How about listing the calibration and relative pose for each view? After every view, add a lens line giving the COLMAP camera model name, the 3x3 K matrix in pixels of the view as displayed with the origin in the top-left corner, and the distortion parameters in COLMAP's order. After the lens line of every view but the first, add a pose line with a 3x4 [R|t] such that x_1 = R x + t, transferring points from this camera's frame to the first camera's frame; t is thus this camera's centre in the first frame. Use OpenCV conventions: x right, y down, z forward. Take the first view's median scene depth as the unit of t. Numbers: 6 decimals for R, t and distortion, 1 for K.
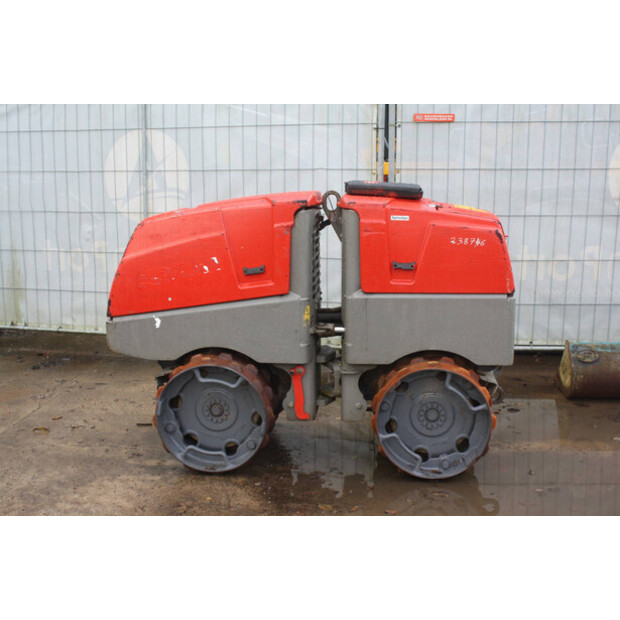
lens RADIAL K [[828.0, 0, 309.8], [0, 828.0, 307.8], [0, 0, 1]] dist [-0.093989, 0.000000]
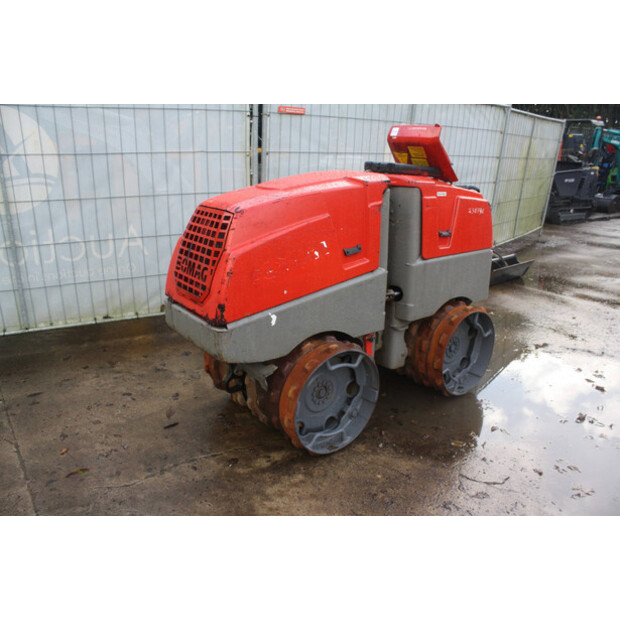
lens RADIAL K [[511.3, 0, 310.5], [0, 511.3, 316.8], [0, 0, 1]] dist [-0.122789, 0.058619]
pose [[0.729361, -0.196426, 0.655324, -0.531844], [0.103011, 0.978506, 0.178646, -0.082724], [-0.676329, -0.062792, 0.733918, 0.568526]]
